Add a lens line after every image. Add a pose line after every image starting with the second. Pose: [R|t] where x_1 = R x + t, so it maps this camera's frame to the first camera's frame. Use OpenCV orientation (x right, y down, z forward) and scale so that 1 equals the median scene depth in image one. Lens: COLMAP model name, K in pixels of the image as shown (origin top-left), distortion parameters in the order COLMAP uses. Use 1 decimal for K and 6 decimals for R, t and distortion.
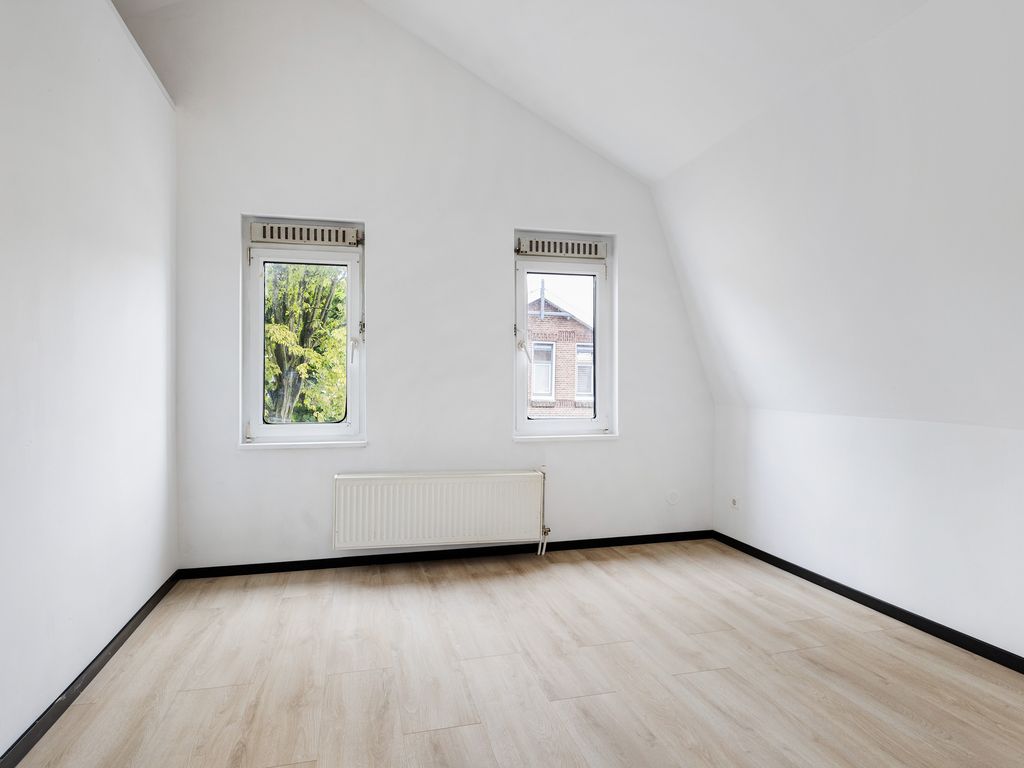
lens RADIAL K [[616.7, 0, 509.9], [0, 616.7, 387.8], [0, 0, 1]] dist [0.002863, -0.000231]
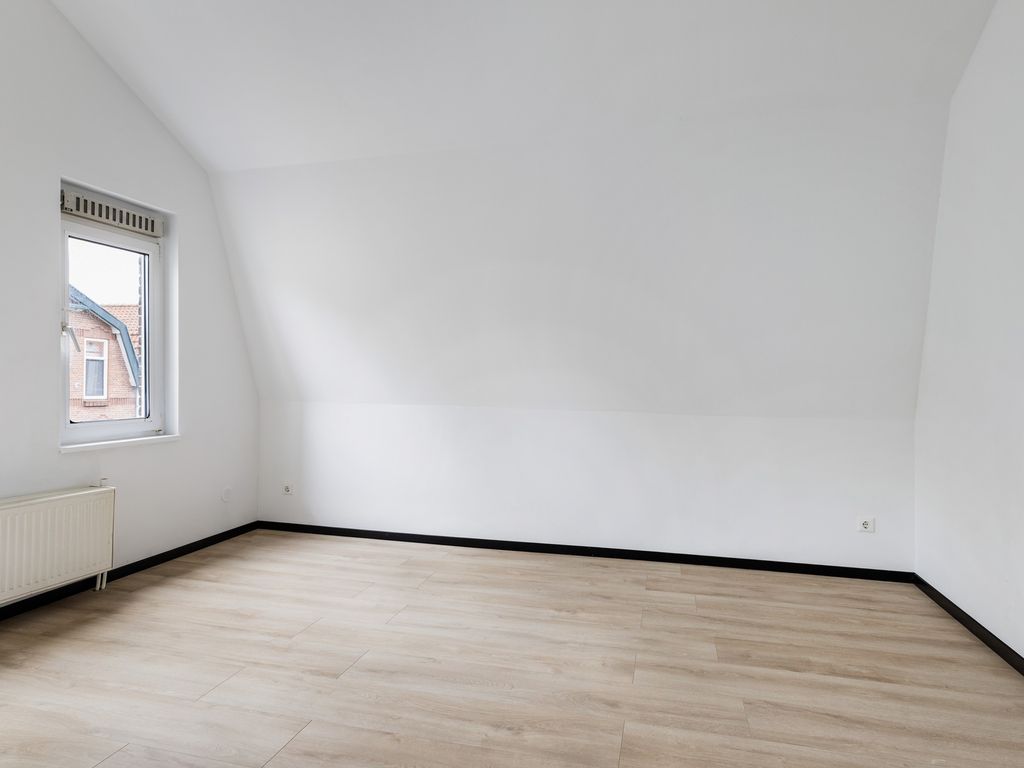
lens RADIAL K [[616.7, 0, 534.2], [0, 616.7, 381.3], [0, 0, 1]] dist [0.002863, -0.000231]
pose [[0.455852, 0.003781, 0.890048, -0.408426], [-0.001466, 0.999993, -0.003497, -0.000694], [-0.890055, 0.000289, 0.455854, 0.119632]]
